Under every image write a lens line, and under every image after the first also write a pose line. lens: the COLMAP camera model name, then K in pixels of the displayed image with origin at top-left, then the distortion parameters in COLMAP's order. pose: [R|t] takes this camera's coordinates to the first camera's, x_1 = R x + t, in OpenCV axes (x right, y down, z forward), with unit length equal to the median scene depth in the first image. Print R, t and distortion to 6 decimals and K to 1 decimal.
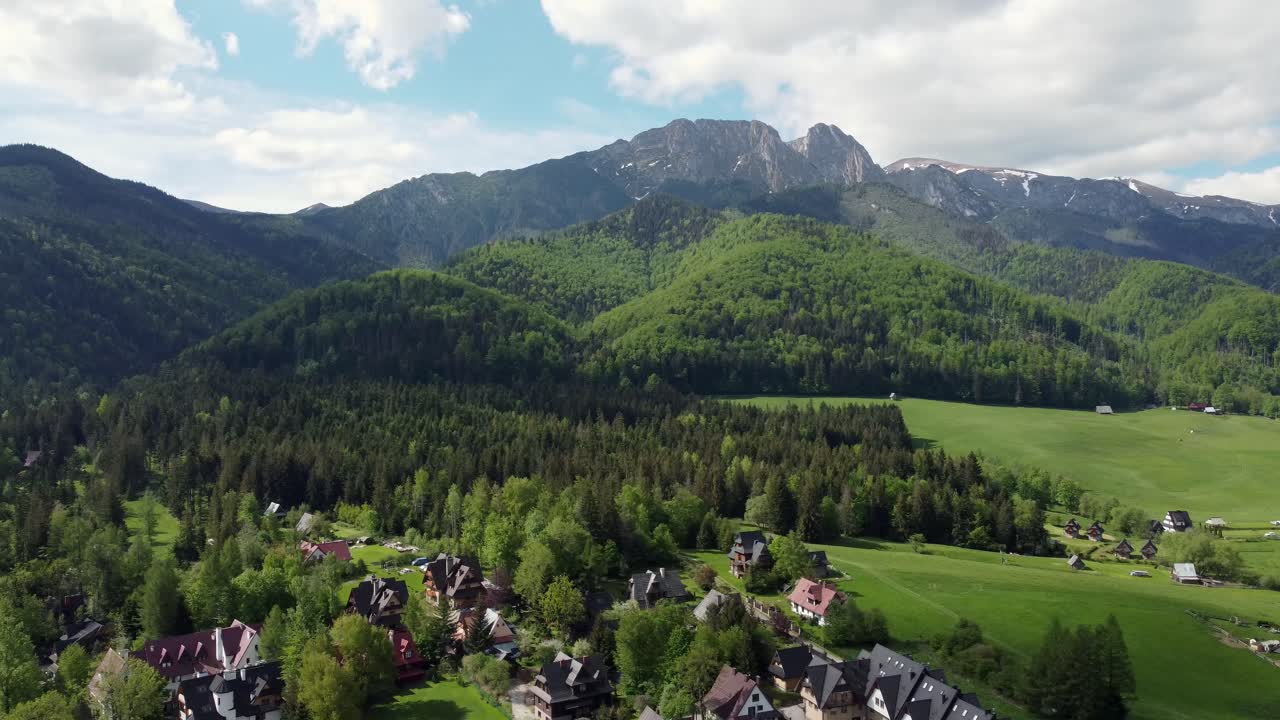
lens RADIAL K [[1017.8, 0, 640.0], [0, 1017.8, 360.0], [0, 0, 1]] dist [-0.006133, -0.000982]
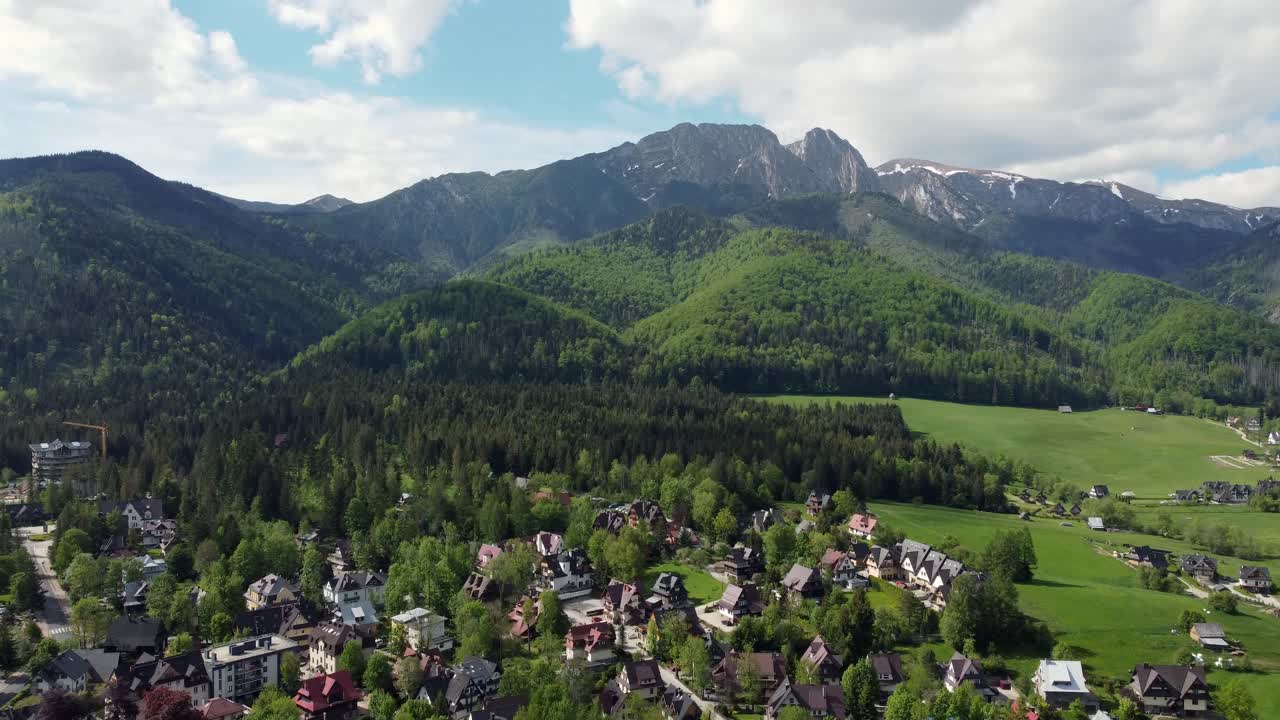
lens RADIAL K [[1017.8, 0, 640.0], [0, 1017.8, 360.0], [0, 0, 1]] dist [-0.006133, -0.000982]
pose [[0.999853, 0.011802, 0.012429, -0.060539], [-0.011945, 0.999863, 0.011493, -0.015985], [-0.012292, -0.011639, 0.999857, -0.187414]]
